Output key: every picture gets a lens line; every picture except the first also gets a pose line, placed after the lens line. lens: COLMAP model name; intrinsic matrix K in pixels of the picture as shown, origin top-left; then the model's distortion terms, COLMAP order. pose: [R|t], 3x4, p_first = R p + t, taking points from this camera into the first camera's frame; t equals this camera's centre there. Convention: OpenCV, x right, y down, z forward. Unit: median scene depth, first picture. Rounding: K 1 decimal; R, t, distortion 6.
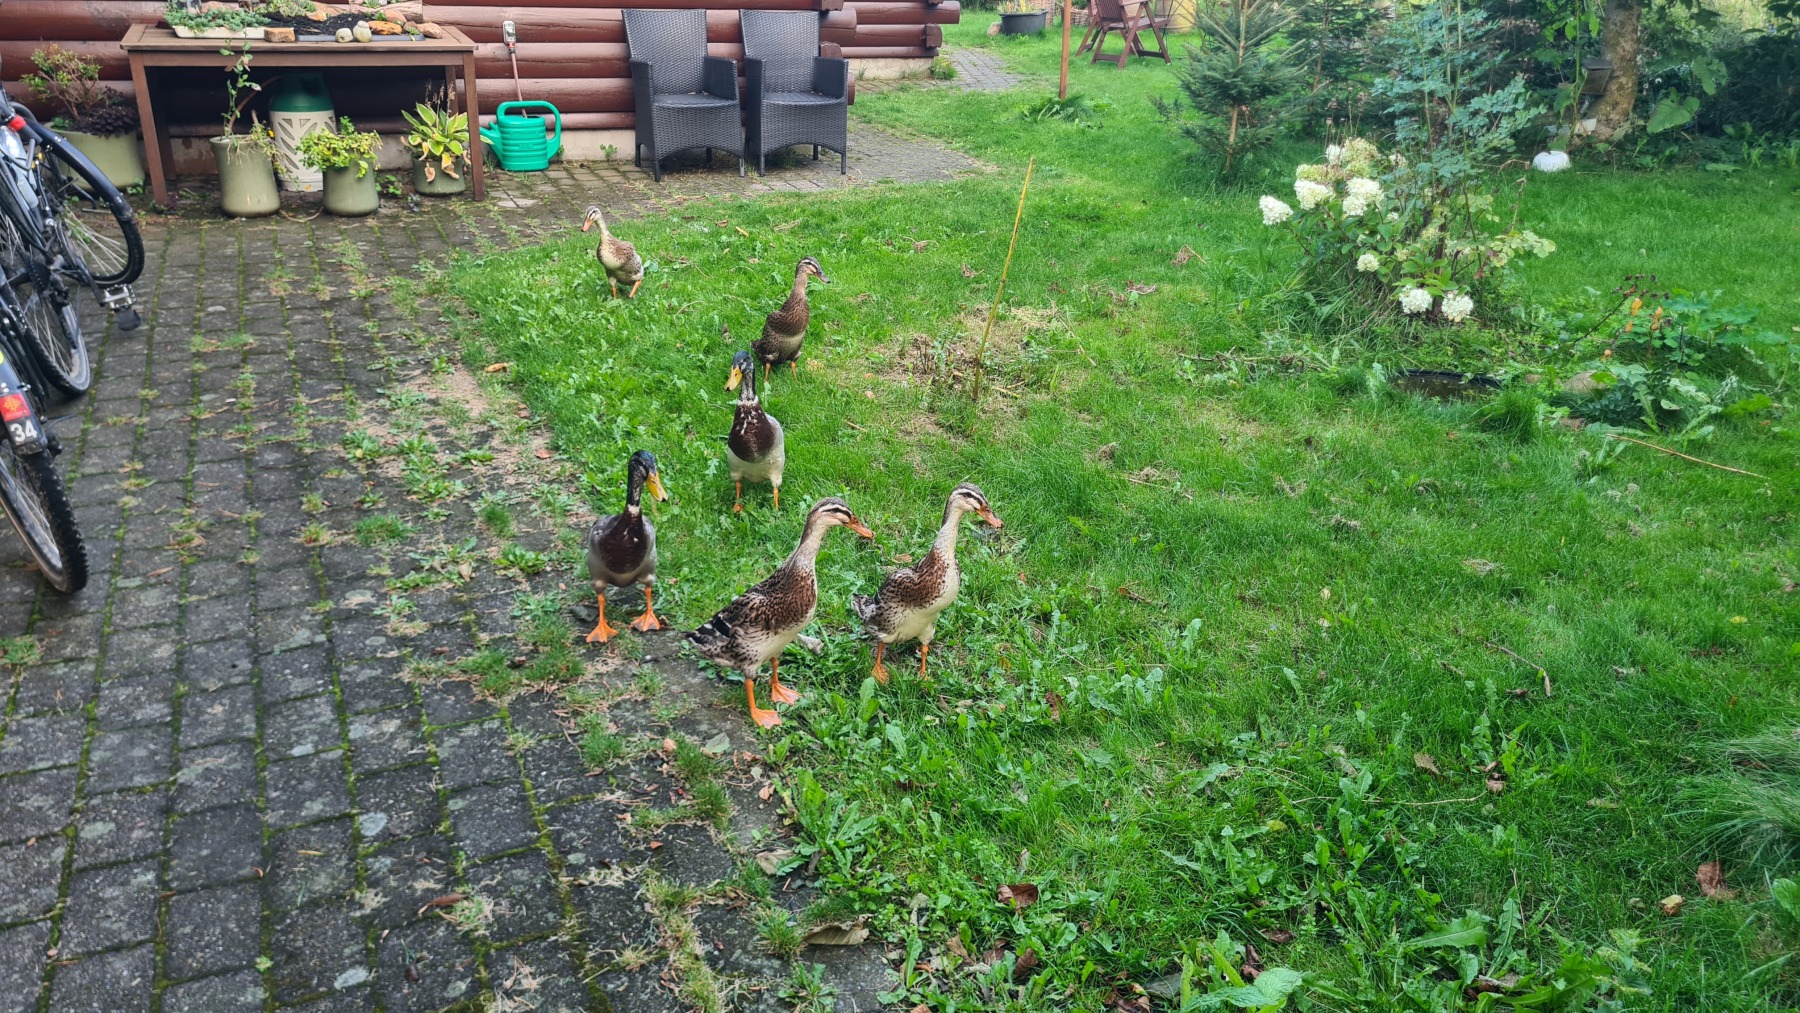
lens RADIAL K [[1350.5, 0, 900.0], [0, 1350.5, 506.5], [0, 0, 1]] dist [0.053574, -0.038613]
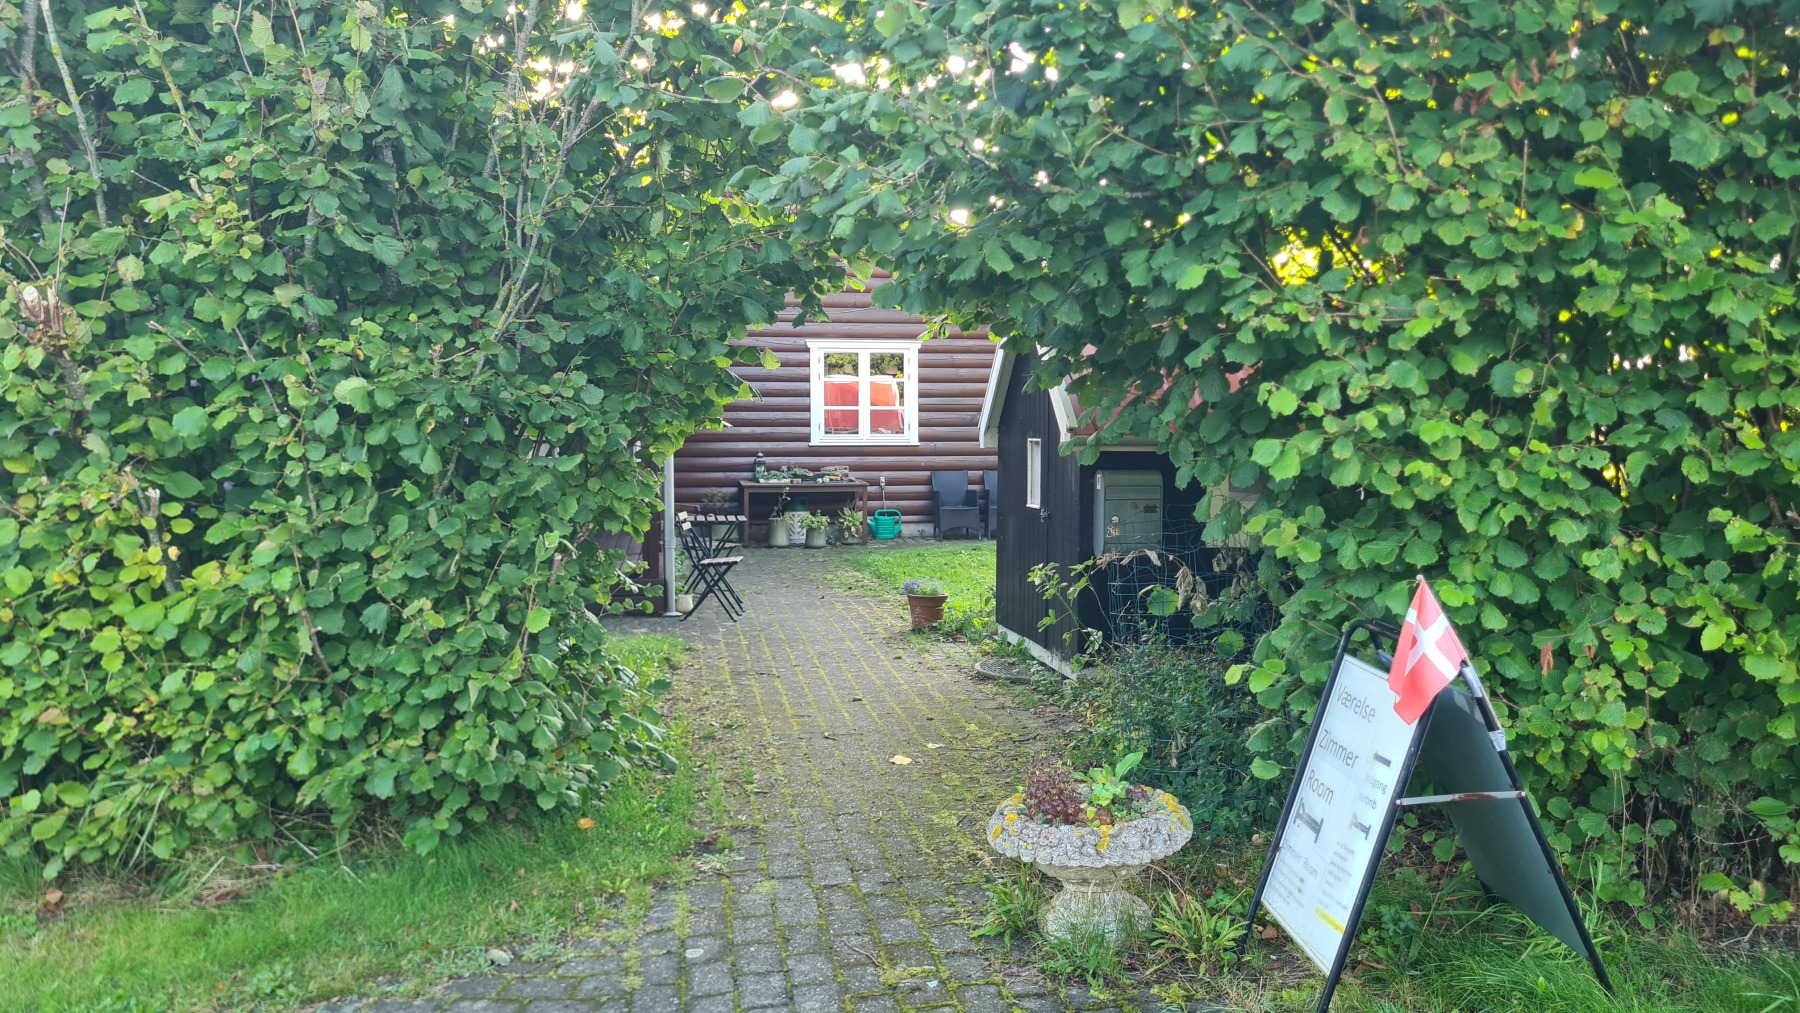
lens RADIAL K [[1350.5, 0, 900.0], [0, 1350.5, 506.5], [0, 0, 1]] dist [0.053574, -0.038613]
pose [[0.963860, -0.013452, -0.266069, 0.703849], [-0.080842, 0.936863, -0.340223, 0.944429], [0.253847, 0.349437, 0.901918, -2.106403]]
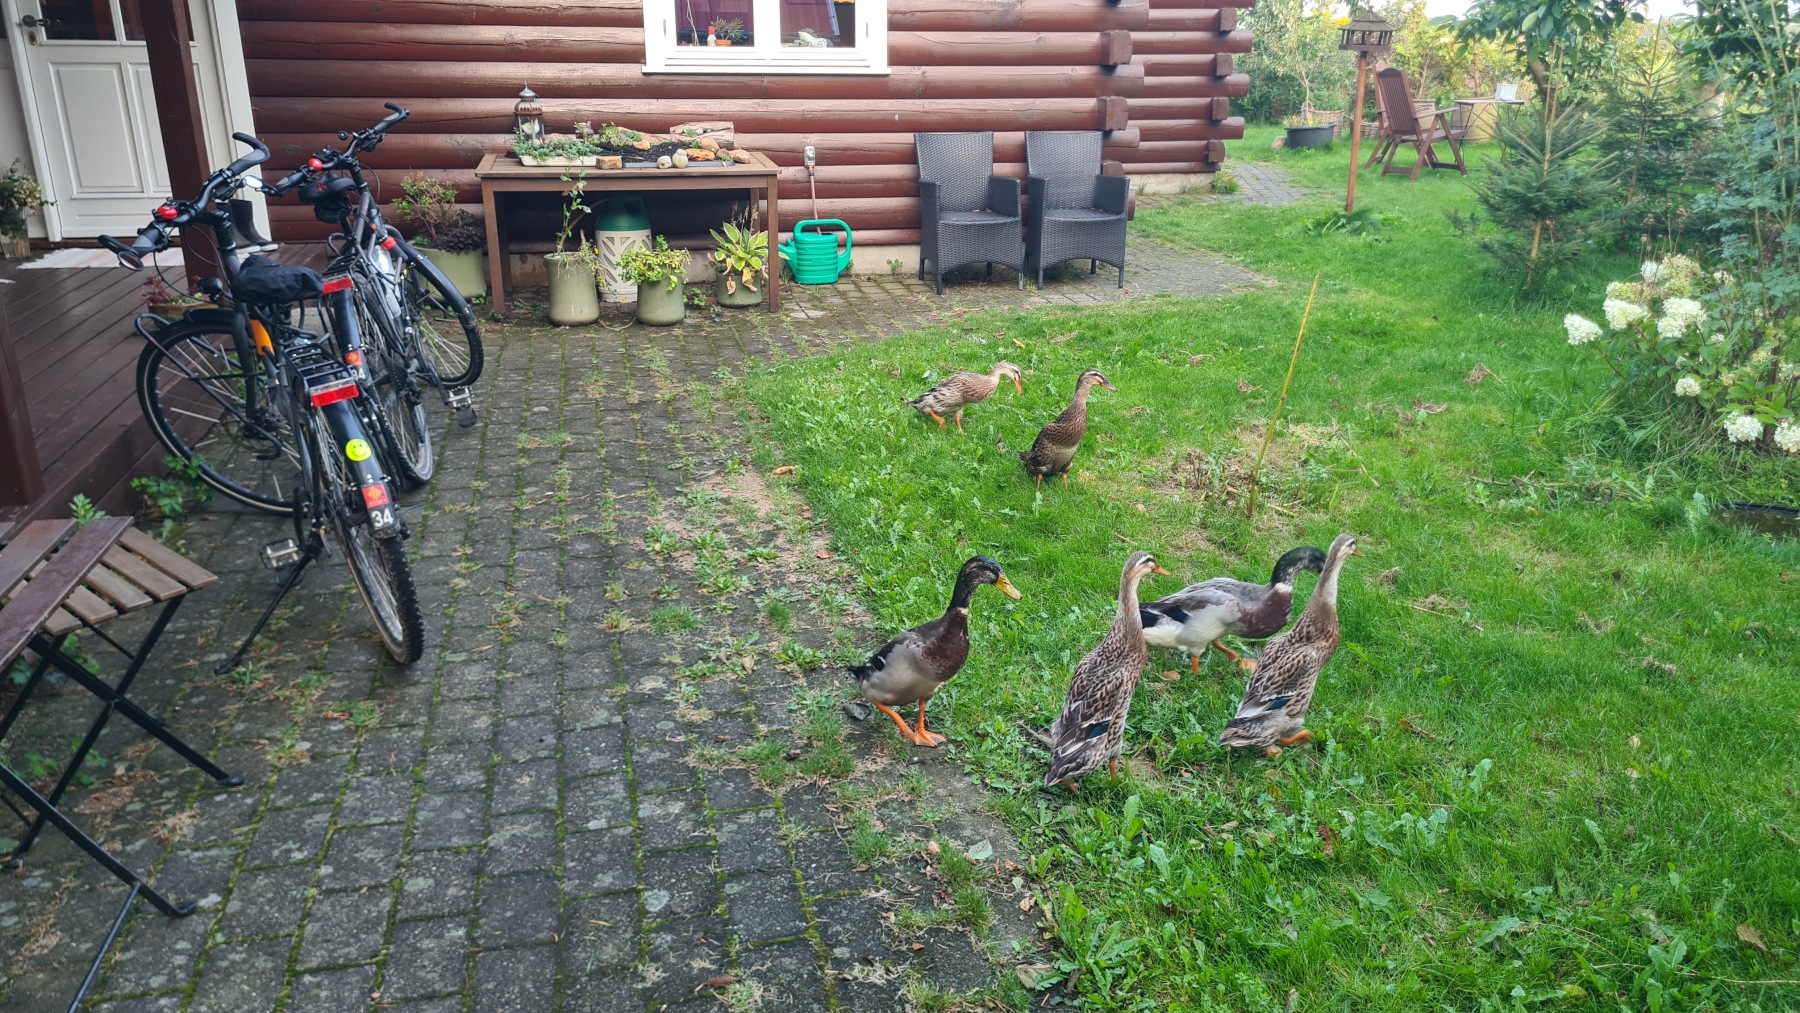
lens RADIAL K [[1352.4, 0, 923.9], [0, 1352.4, 507.0], [0, 0, 1]] dist [0.062463, -0.049058]
pose [[0.983578, 0.035644, -0.176930, -0.002643], [-0.049368, 0.996052, -0.073780, -0.001468], [0.173602, 0.081303, 0.981454, -0.010765]]
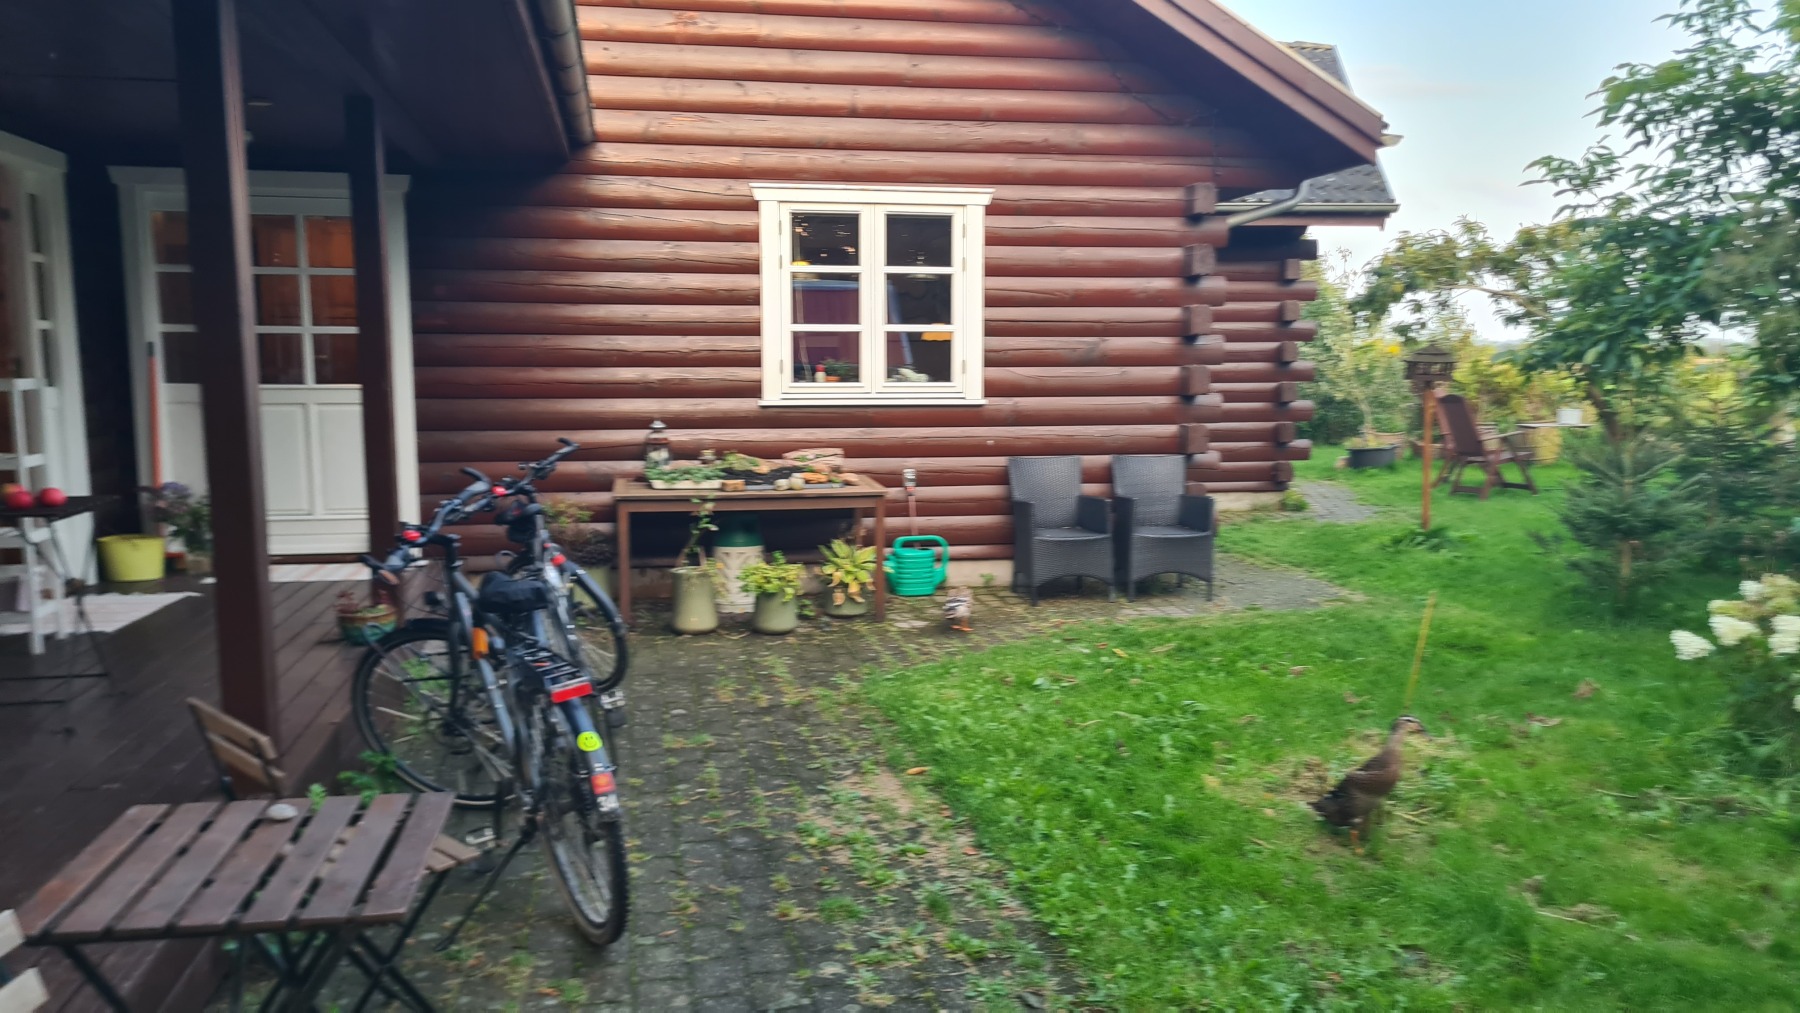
lens RADIAL K [[1350.5, 0, 900.0], [0, 1350.5, 506.5], [0, 0, 1]] dist [0.053574, -0.038613]
pose [[0.969319, -0.006490, -0.245722, -0.036789], [-0.068313, 0.953159, -0.294653, 0.017249], [0.236125, 0.302399, 0.923472, -0.081522]]
